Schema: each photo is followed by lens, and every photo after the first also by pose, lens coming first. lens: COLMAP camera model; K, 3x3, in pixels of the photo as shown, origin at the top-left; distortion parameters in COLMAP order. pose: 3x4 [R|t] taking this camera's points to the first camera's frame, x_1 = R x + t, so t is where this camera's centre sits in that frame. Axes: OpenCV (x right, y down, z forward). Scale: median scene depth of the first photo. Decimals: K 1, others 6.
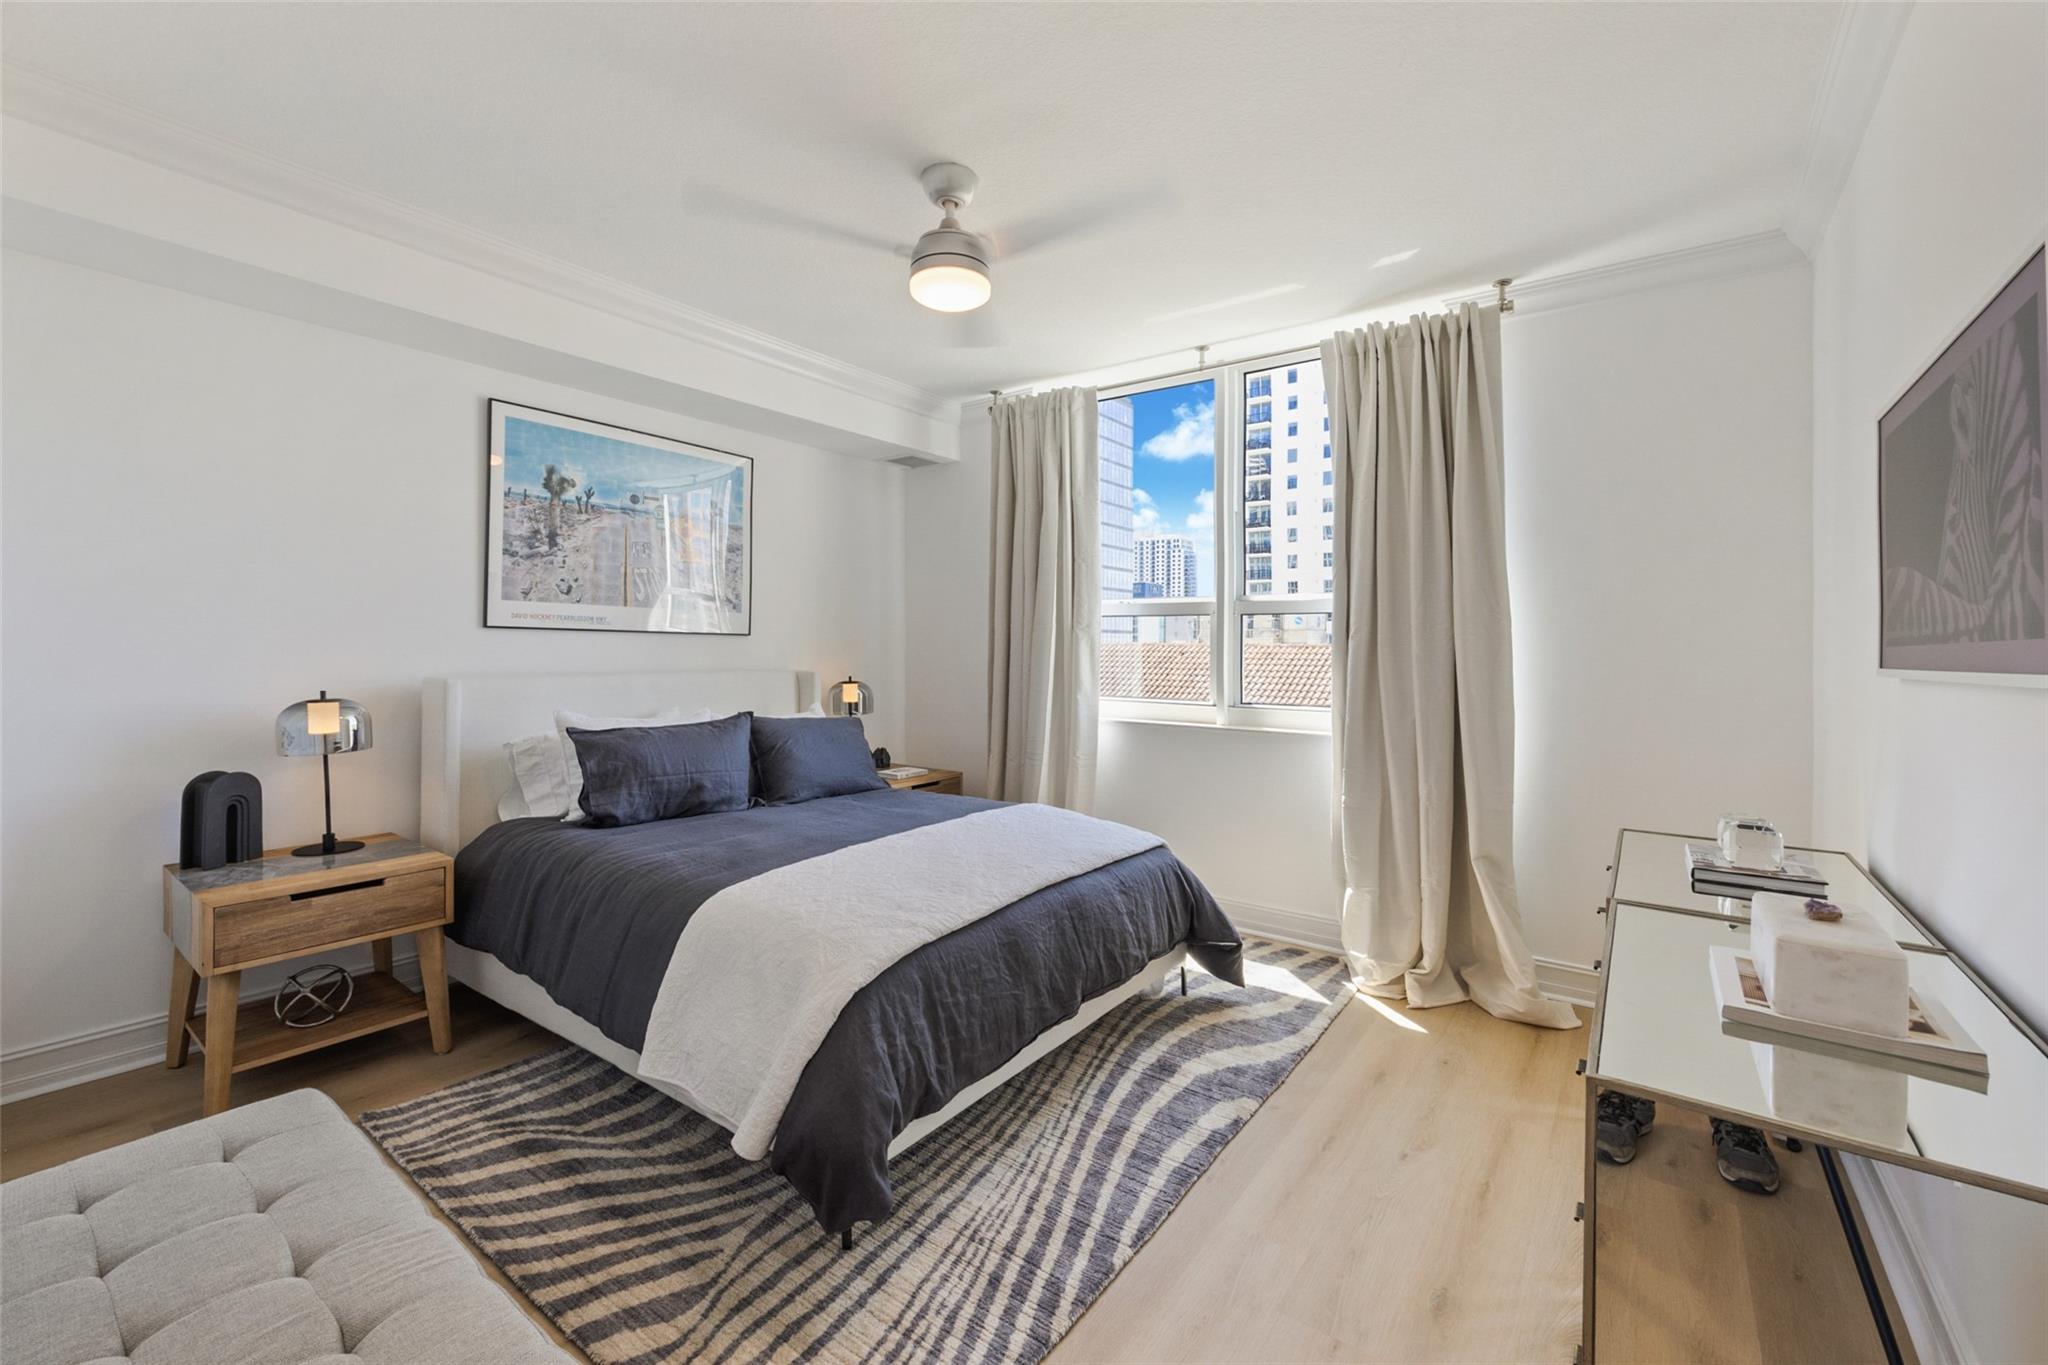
lens RADIAL K [[834.8, 0, 1023.5], [0, 834.8, 654.7], [0, 0, 1]] dist [-0.000006, -0.000037]
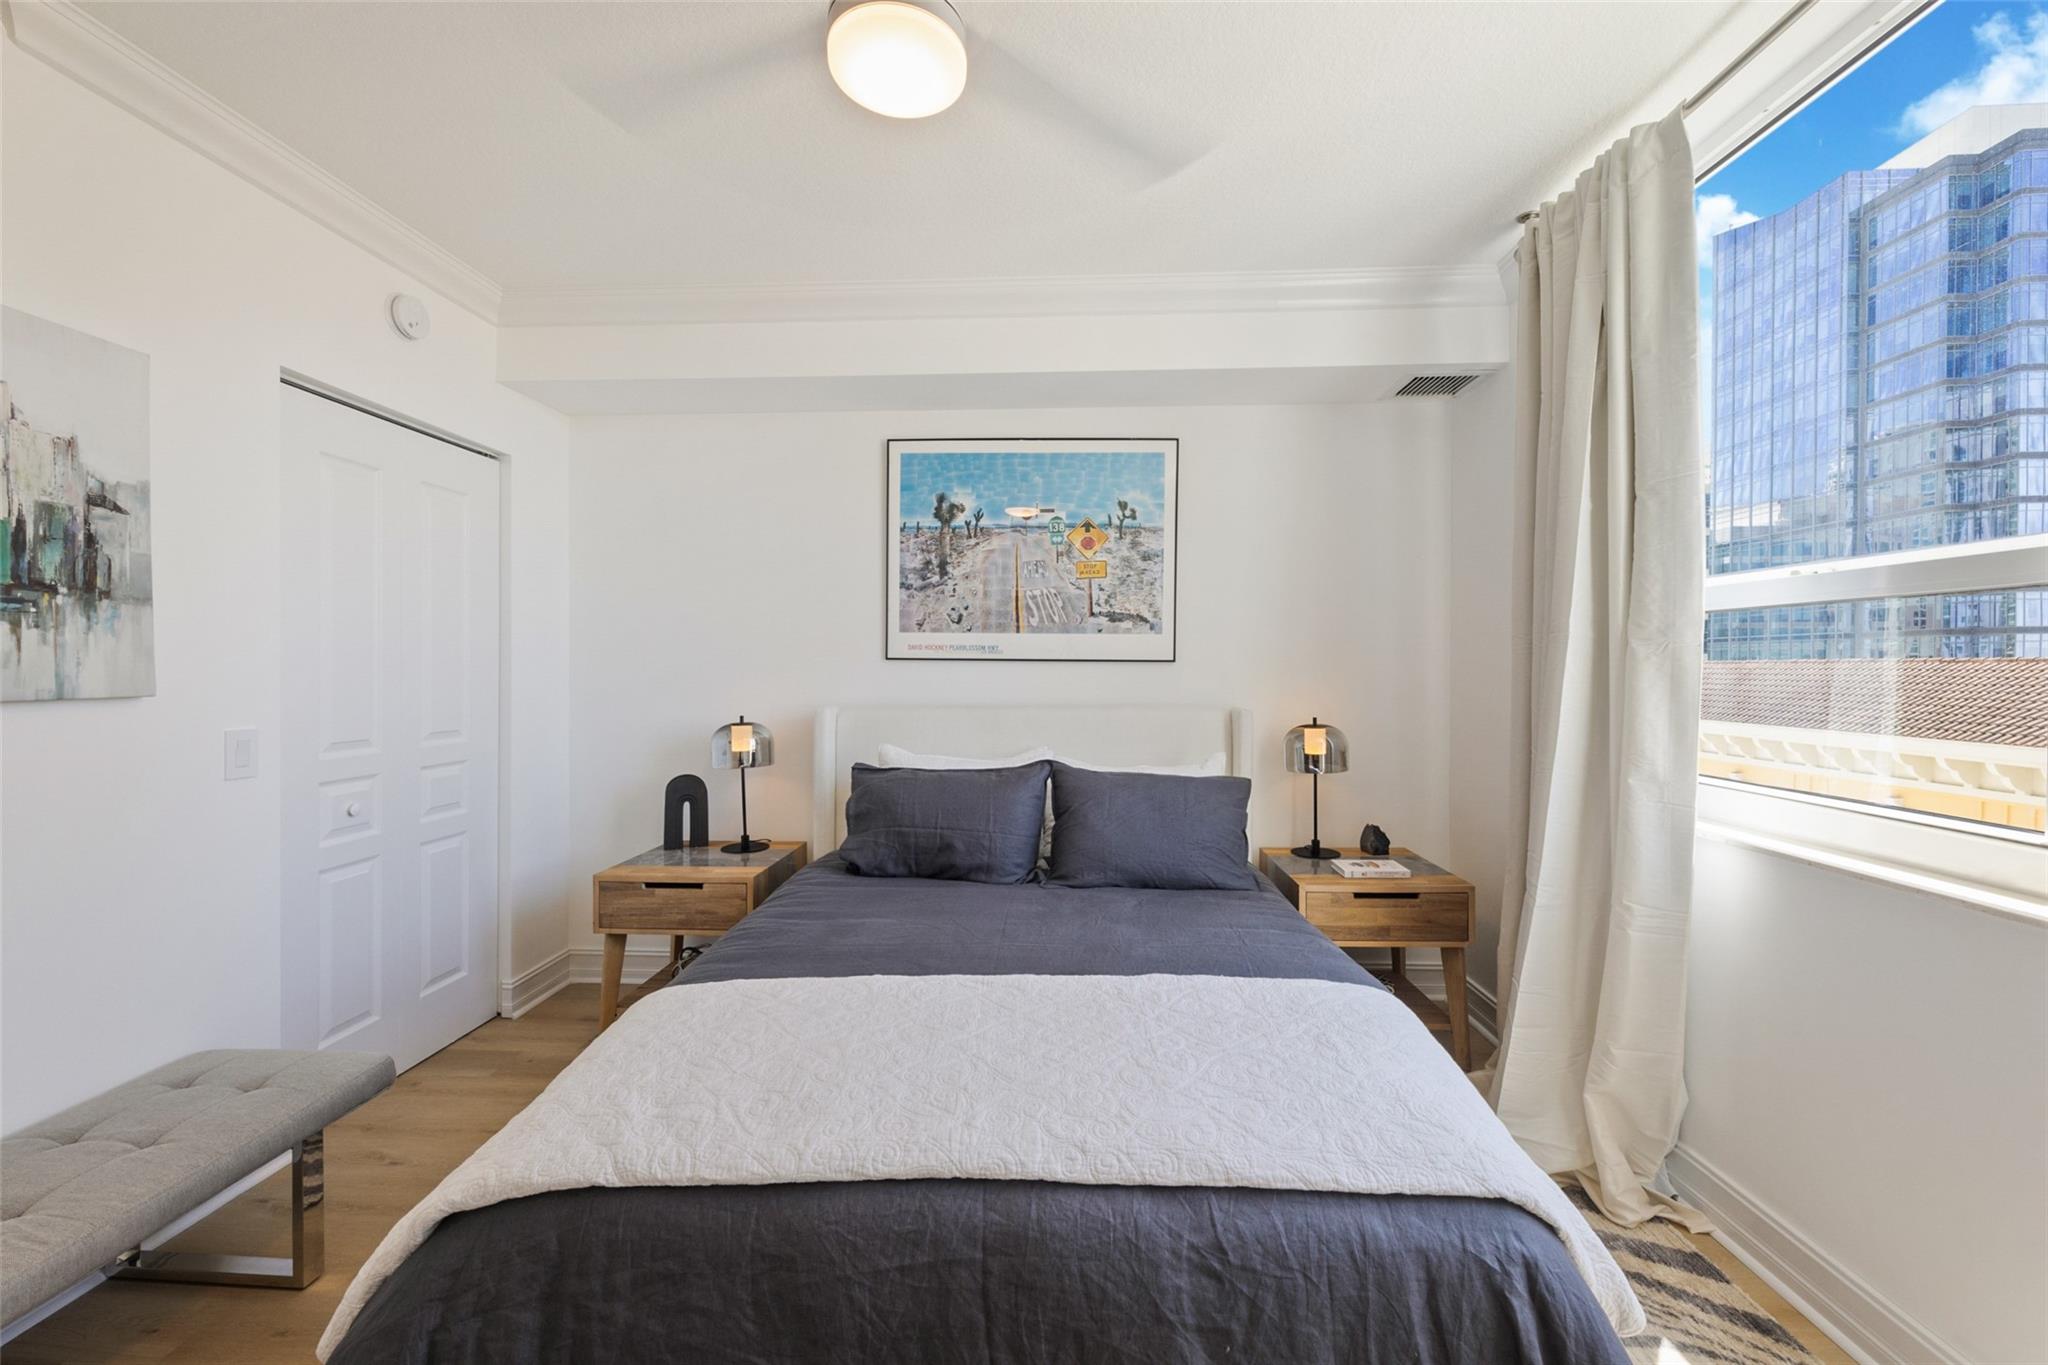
lens RADIAL K [[845.8, 0, 1024.0], [0, 845.8, 682.5], [0, 0, 1]] dist [0.007841, 0.000221]
pose [[0.561050, 0.006545, -0.827756, 0.318442], [-0.000799, 0.999973, 0.007364, -0.011274], [0.827781, -0.003470, 0.561040, 0.522242]]
